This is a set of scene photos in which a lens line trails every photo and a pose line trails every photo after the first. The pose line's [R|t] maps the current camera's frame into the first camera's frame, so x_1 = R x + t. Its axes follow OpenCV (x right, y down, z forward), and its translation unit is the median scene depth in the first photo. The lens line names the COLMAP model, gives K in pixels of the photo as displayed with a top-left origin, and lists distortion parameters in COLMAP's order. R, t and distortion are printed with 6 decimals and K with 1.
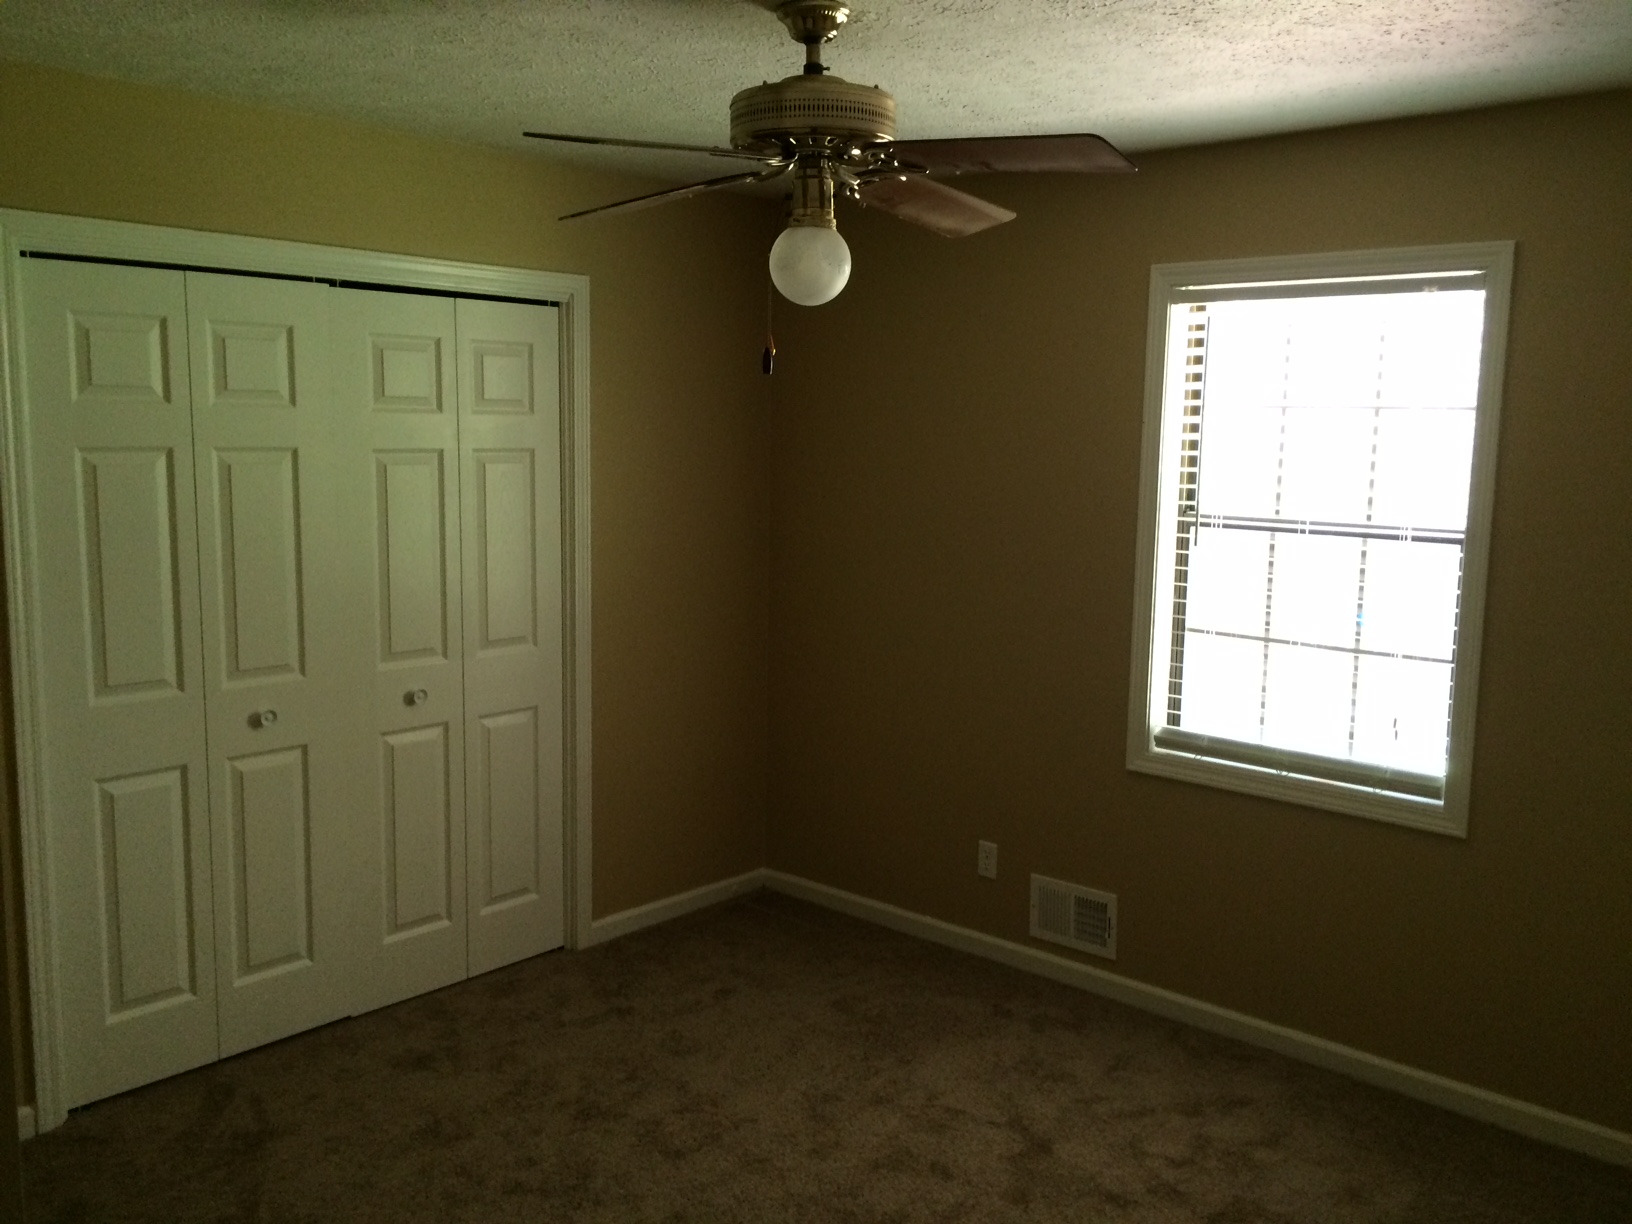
lens RADIAL K [[1387.9, 0, 816.0], [0, 1387.9, 612.0], [0, 0, 1]] dist [-0.002125, 0.000827]
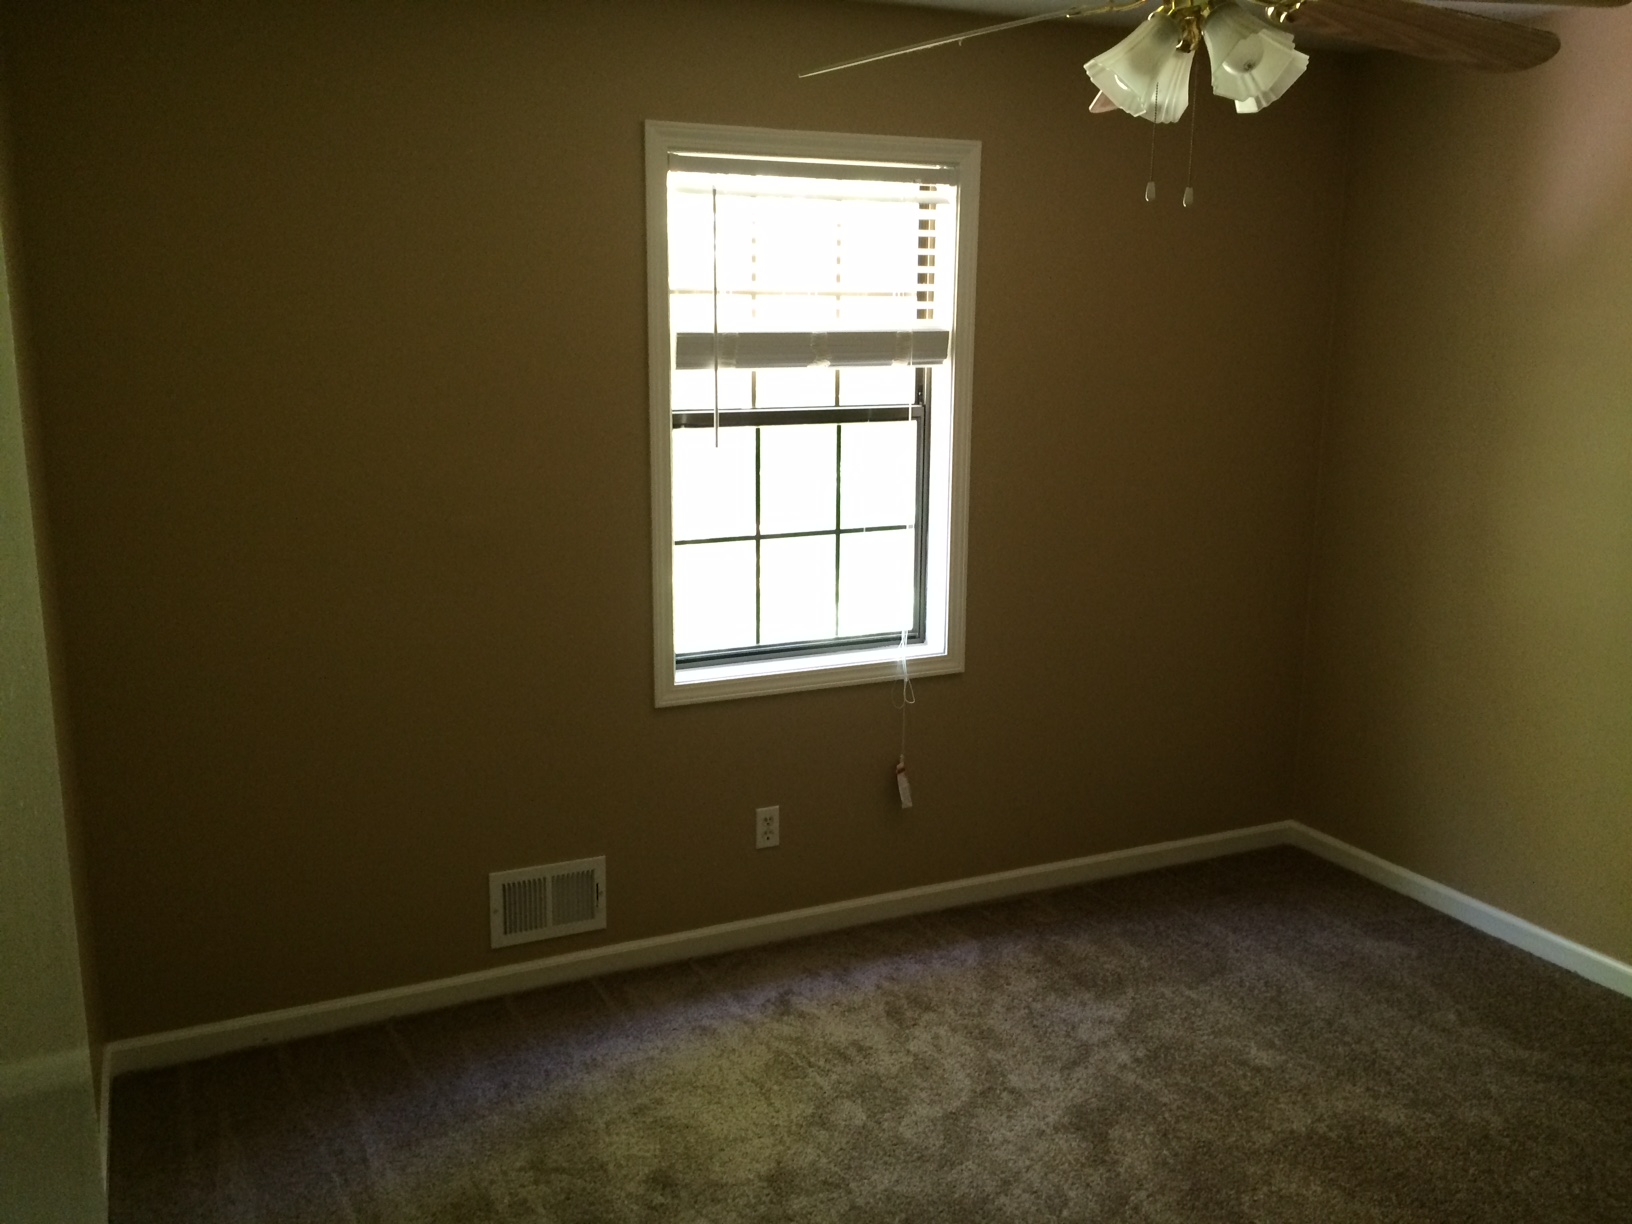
lens RADIAL K [[1505.4, 0, 815.6], [0, 1505.4, 653.0], [0, 0, 1]] dist [0.051572, -0.000878]
pose [[0.375144, -0.214340, 0.901845, -0.643264], [0.125086, 0.975707, 0.179862, -0.086099], [-0.918488, 0.045334, 0.392842, 0.564157]]
